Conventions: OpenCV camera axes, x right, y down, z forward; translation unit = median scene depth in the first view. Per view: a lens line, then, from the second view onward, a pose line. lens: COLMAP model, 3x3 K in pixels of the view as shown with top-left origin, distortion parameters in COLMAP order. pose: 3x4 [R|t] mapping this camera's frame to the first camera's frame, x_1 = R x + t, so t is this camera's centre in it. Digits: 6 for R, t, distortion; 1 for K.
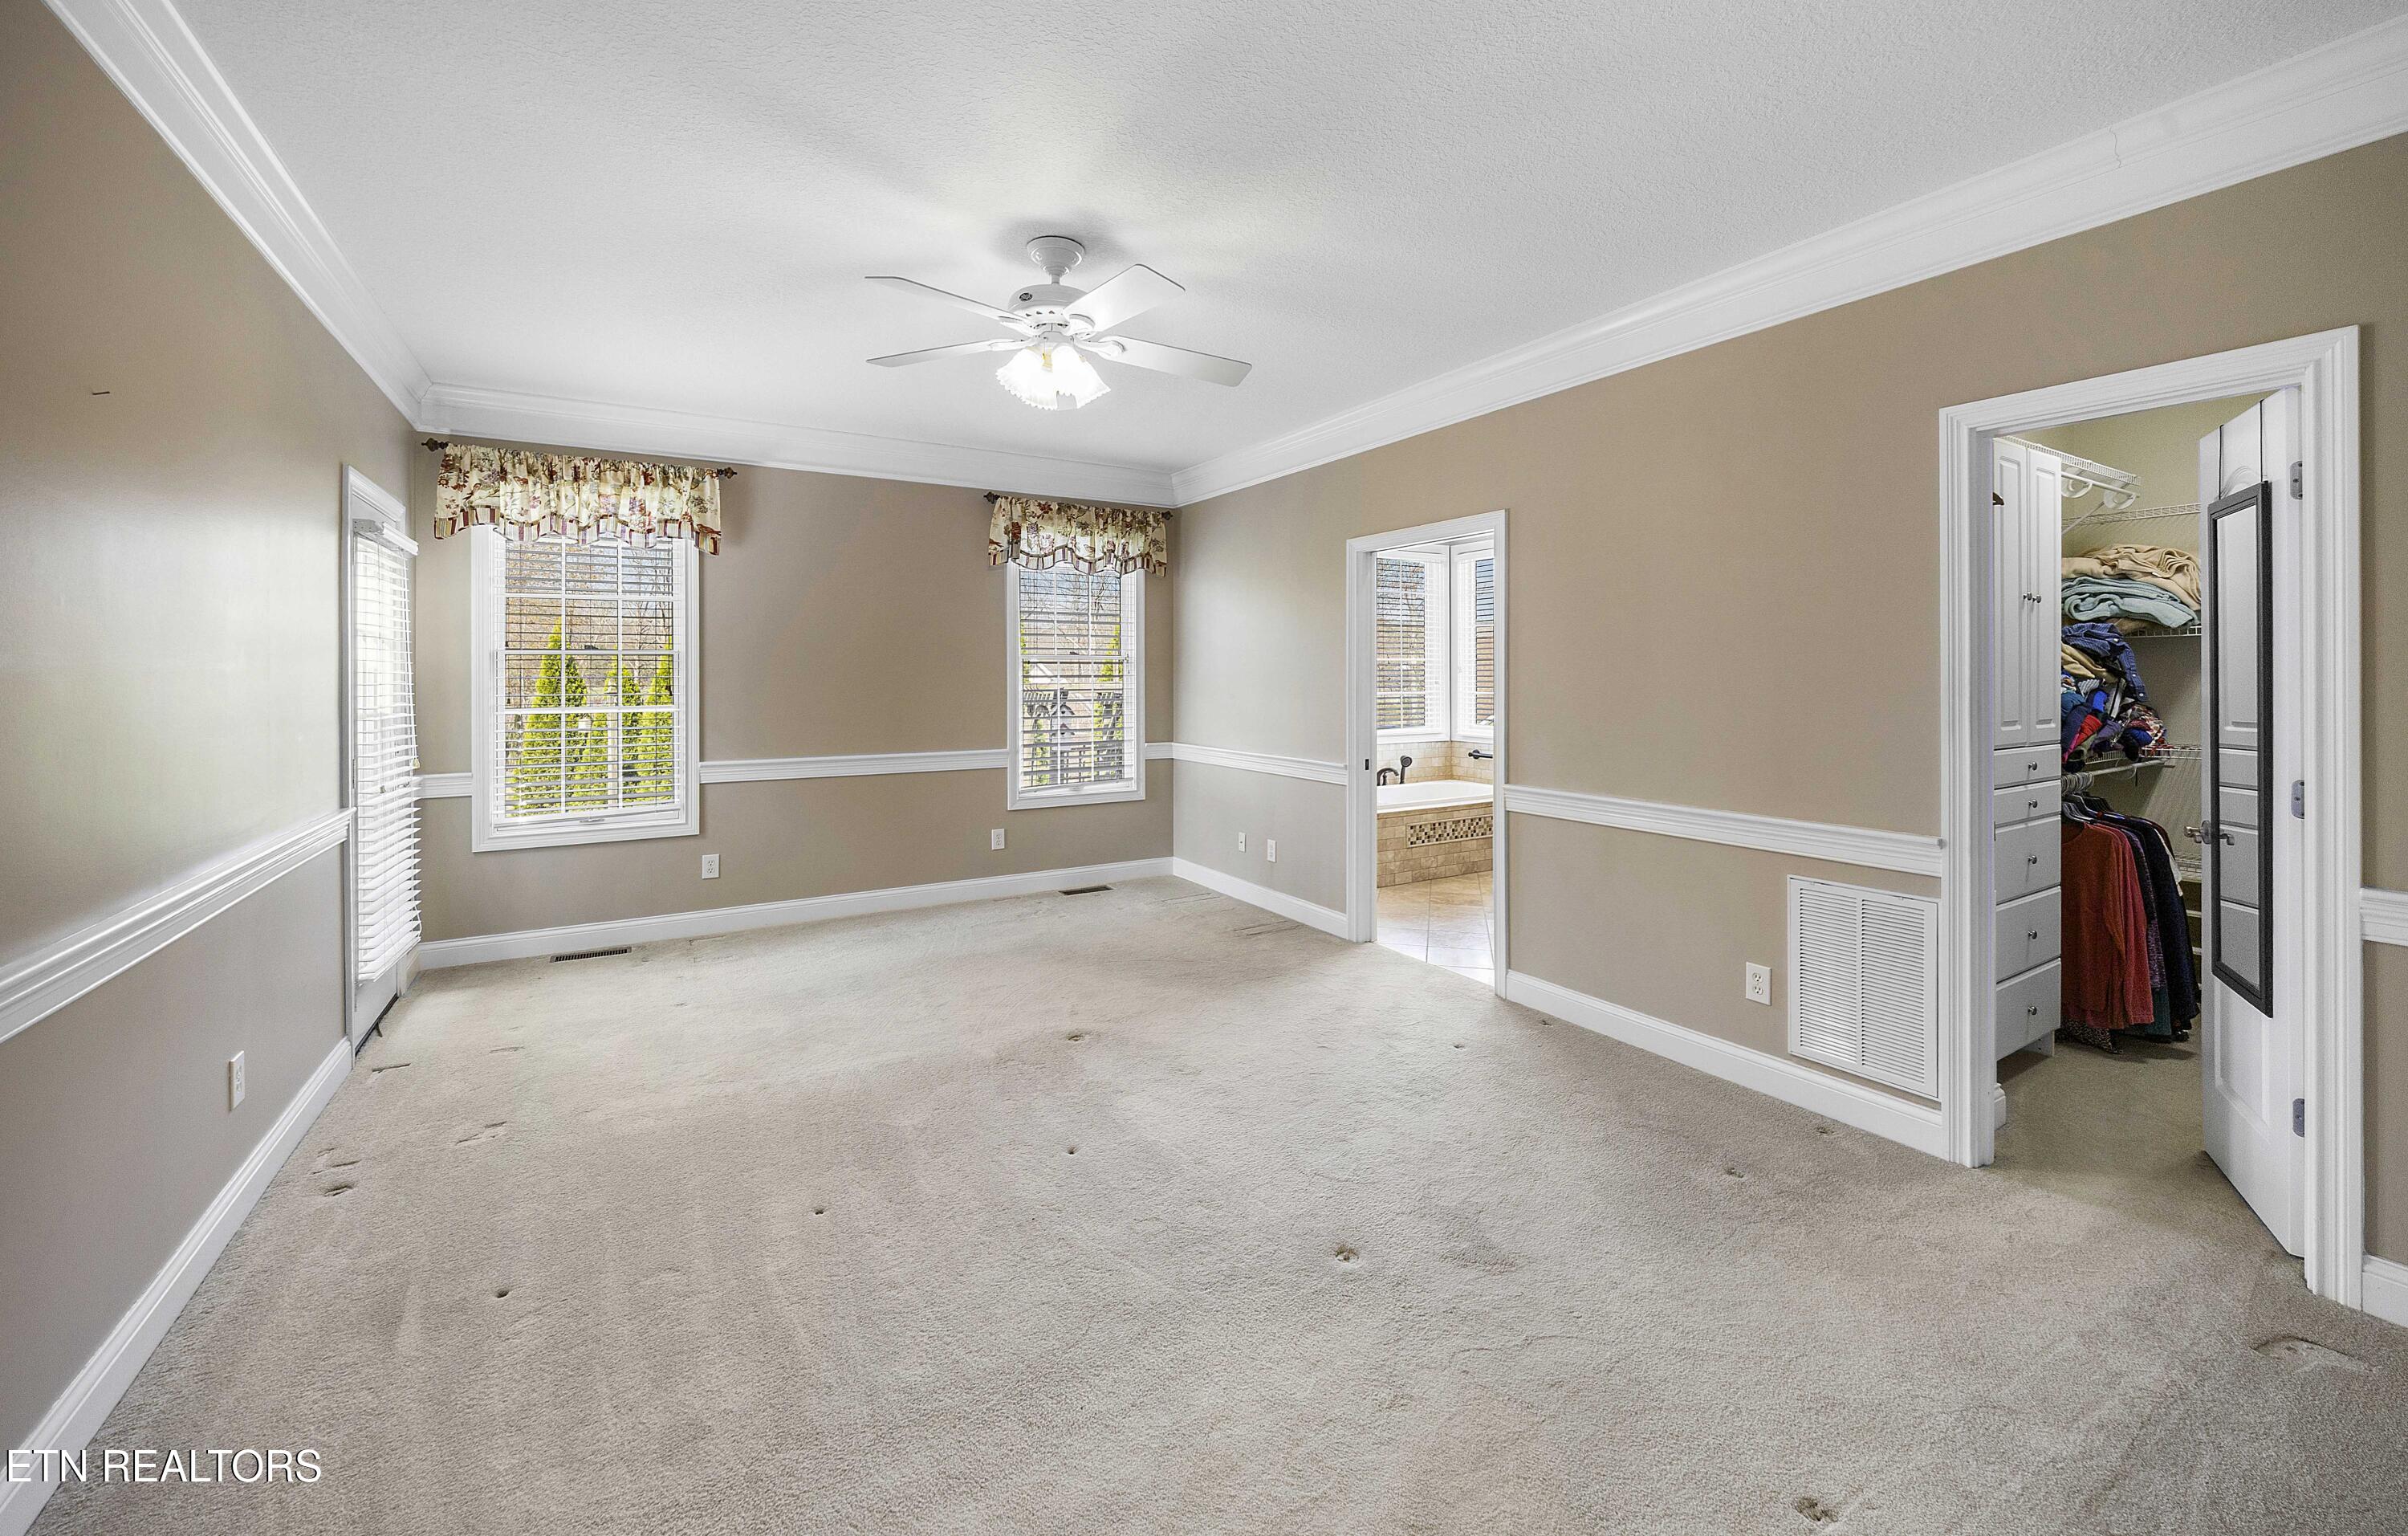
lens RADIAL K [[953.5, 0, 1207.2], [0, 953.5, 674.3], [0, 0, 1]] dist [0.000181, 0.000001]
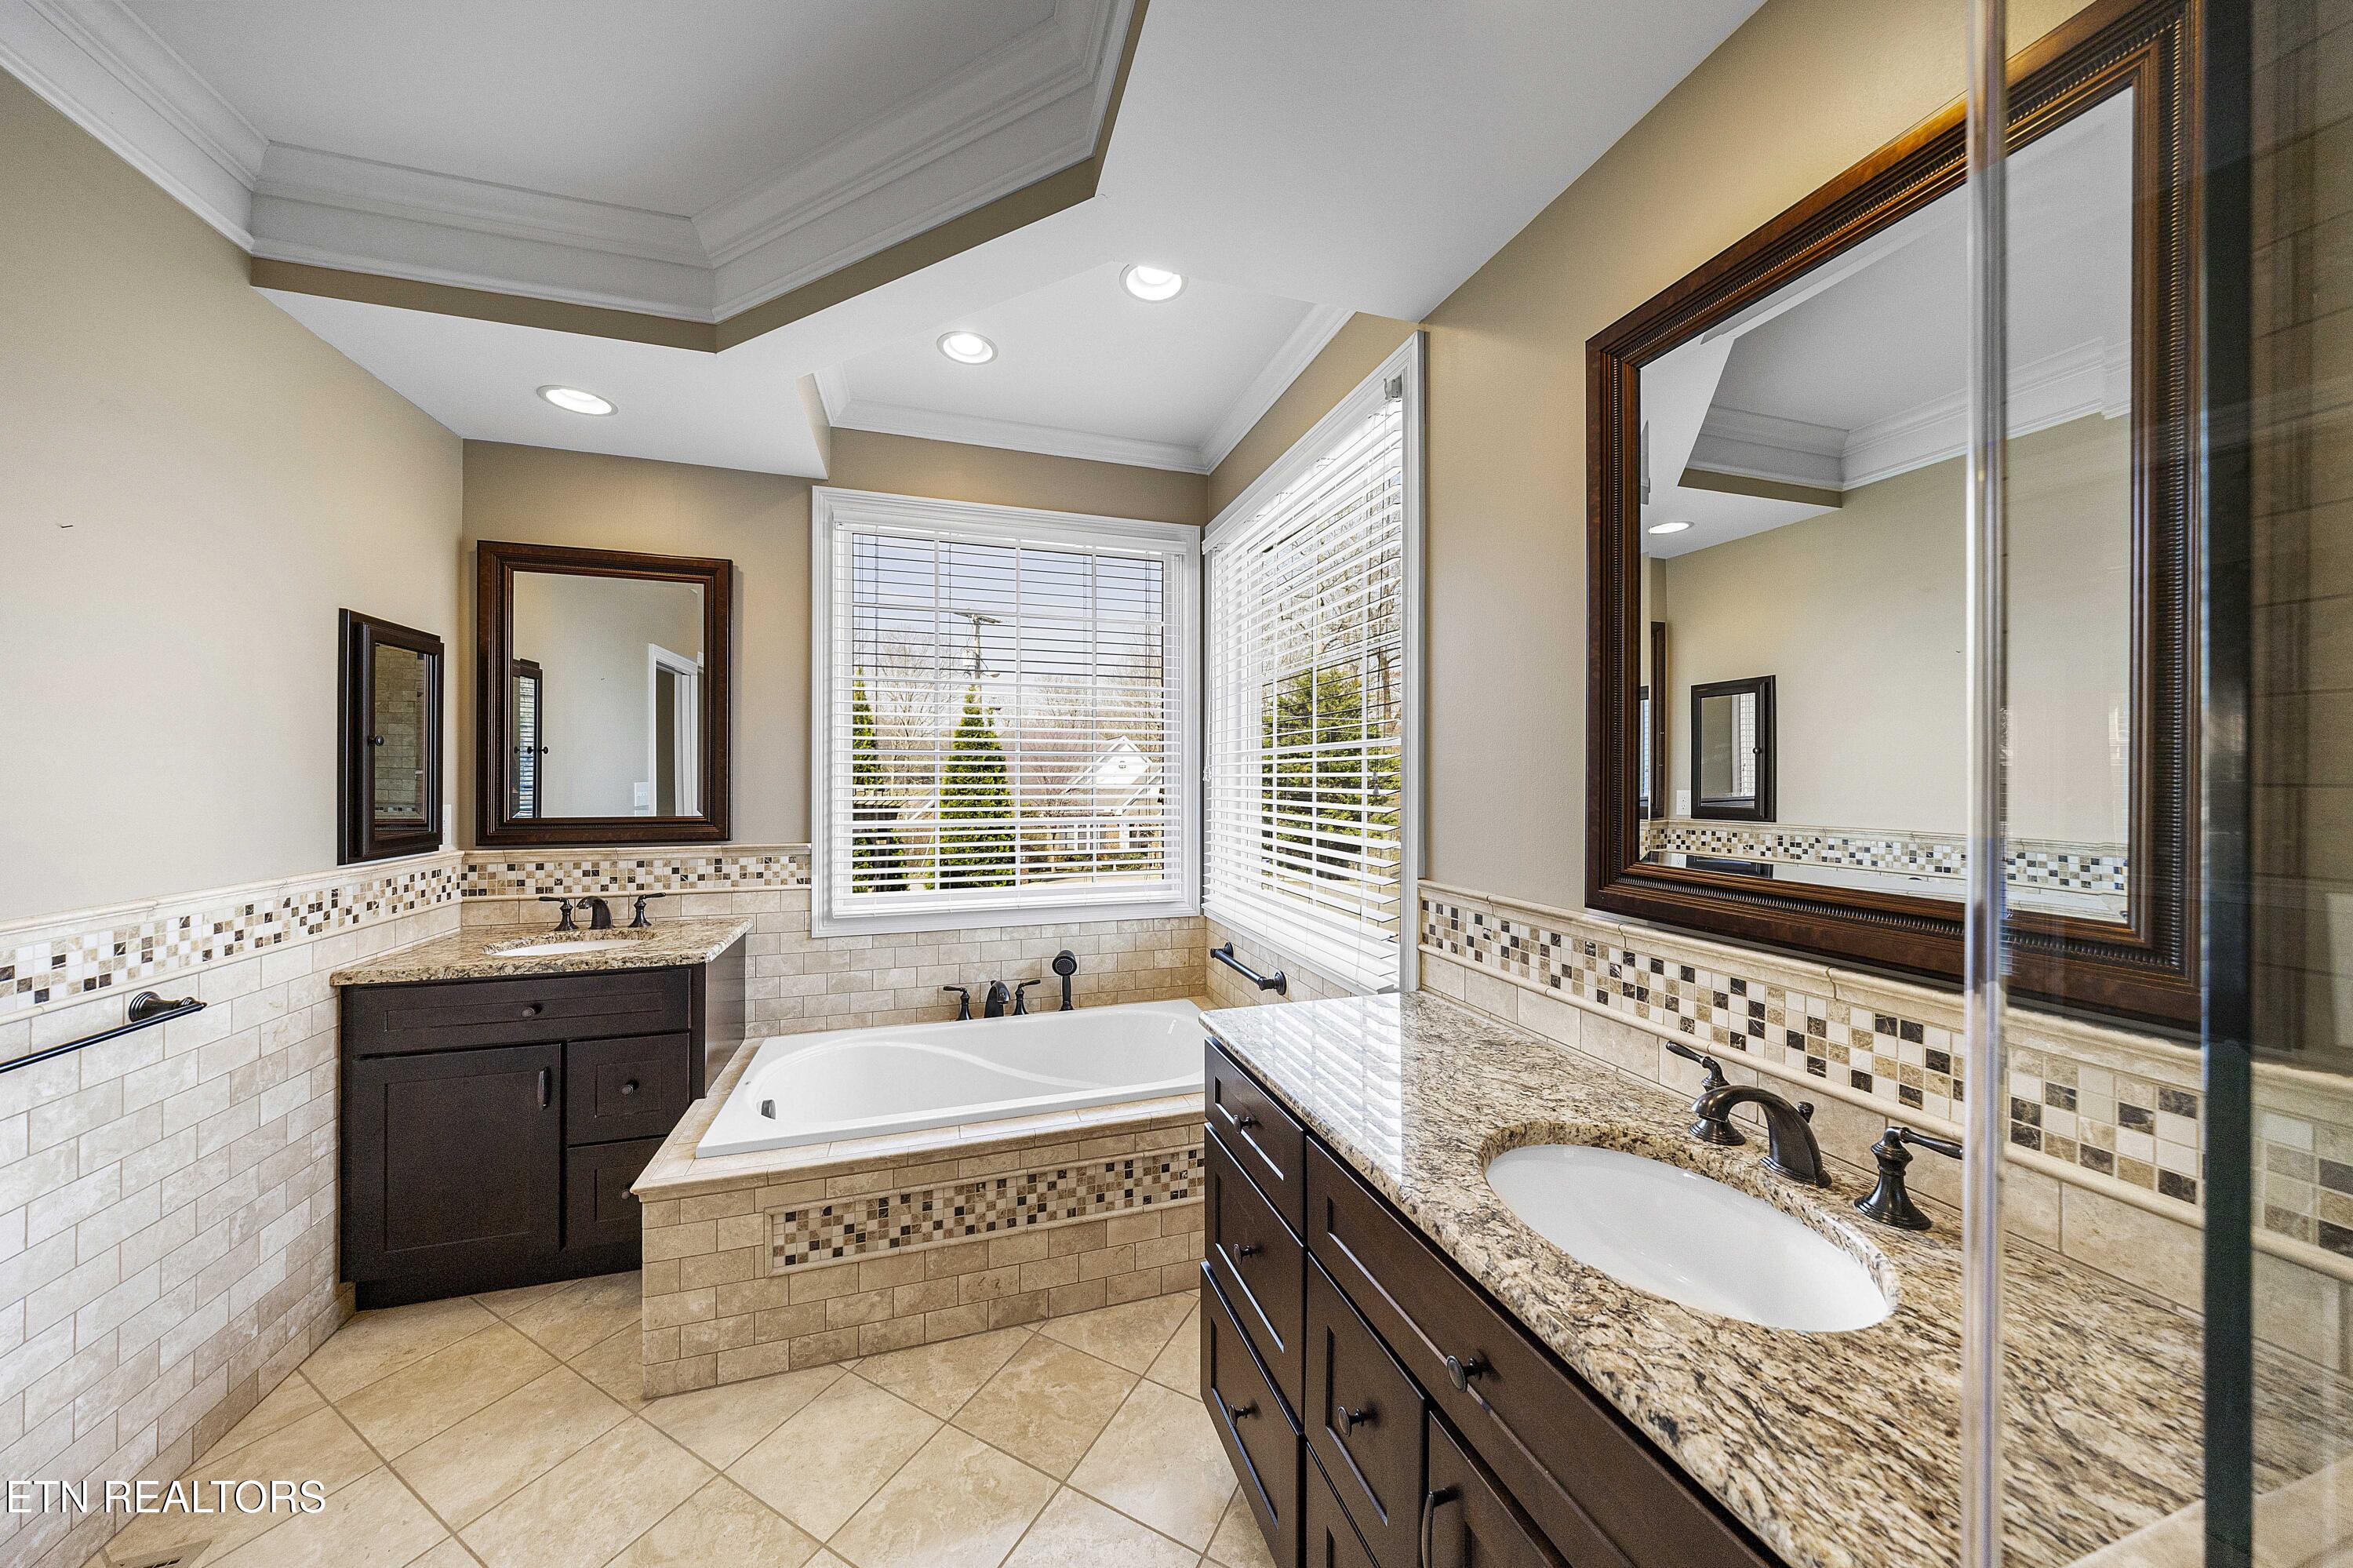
lens RADIAL K [[774.3, 0, 1177.1], [0, 774.3, 779.0], [0, 0, 1]] dist [-0.001175, -0.000375]
pose [[0.969661, 0.003396, -0.244428, 0.406867], [-0.002171, 0.999984, 0.005281, -0.005334], [0.244442, -0.004590, 0.969653, 0.721600]]
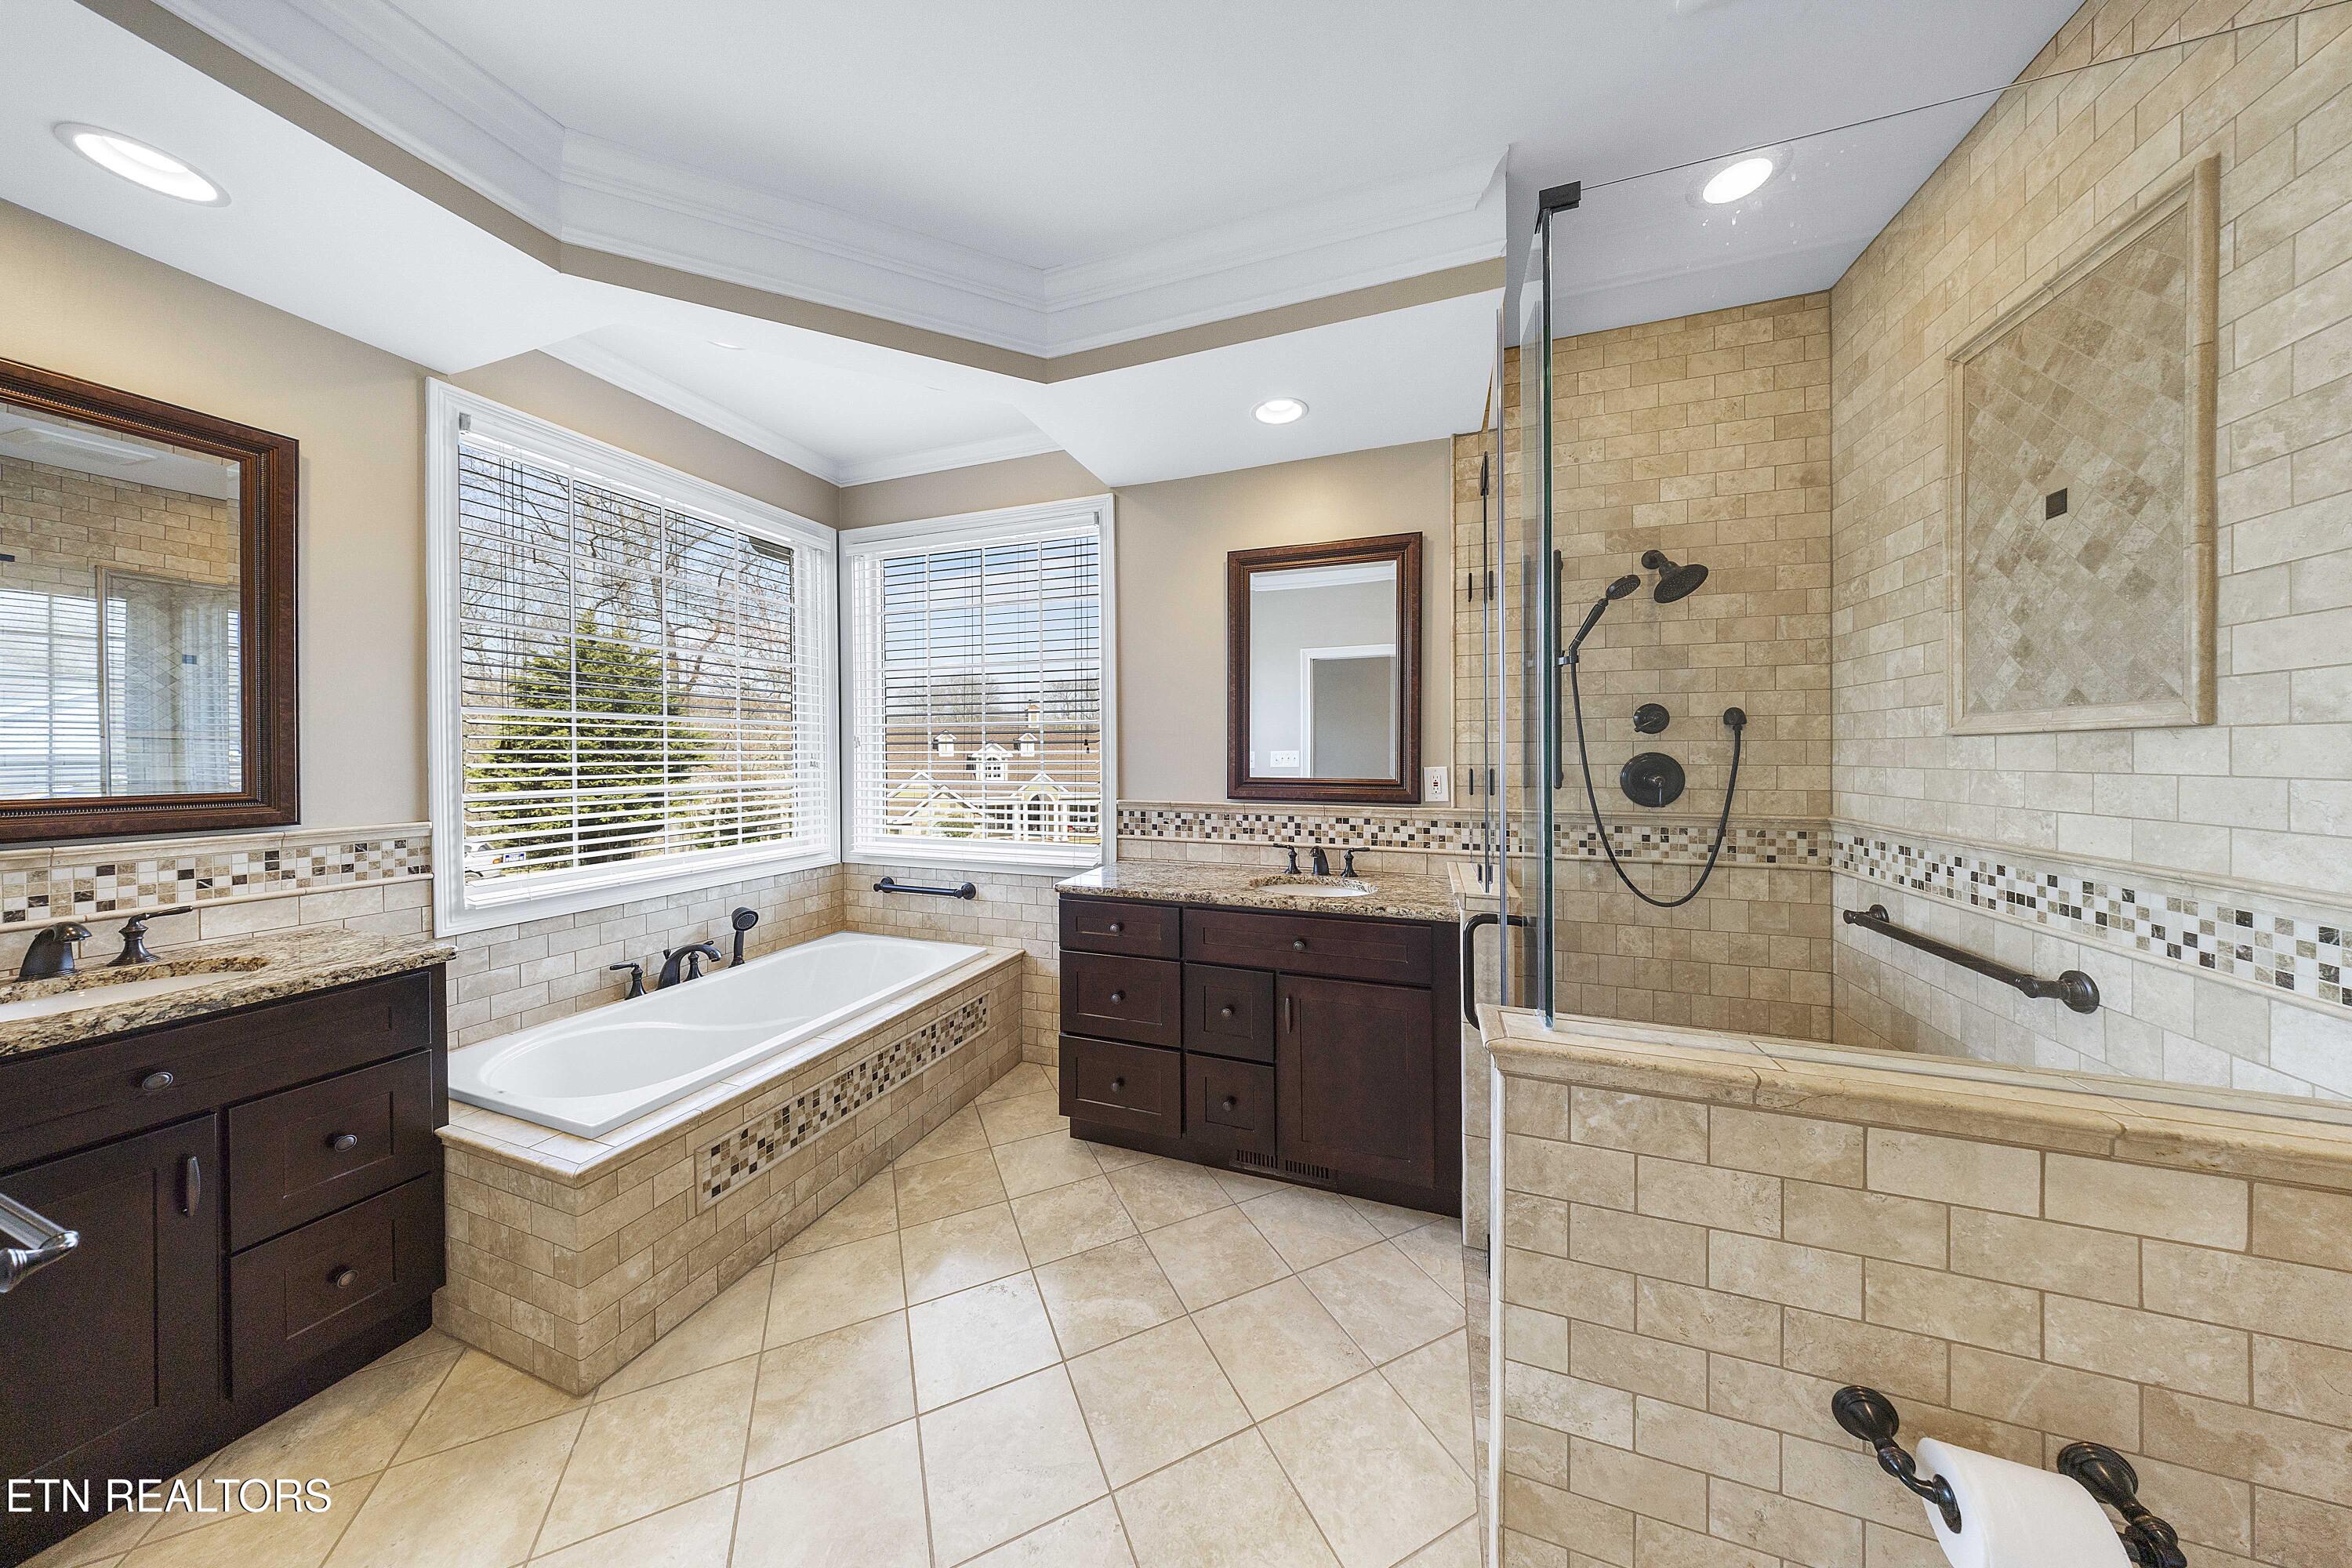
lens RADIAL K [[691.7, 0, 1179.2], [0, 691.7, 753.2], [0, 0, 1]] dist [-0.005953, -0.000197]
pose [[0.776225, 0.000956, 0.630455, 0.176842], [0.000151, 0.999999, -0.001703, 0.002713], [-0.630456, 0.001417, 0.776224, 0.641094]]
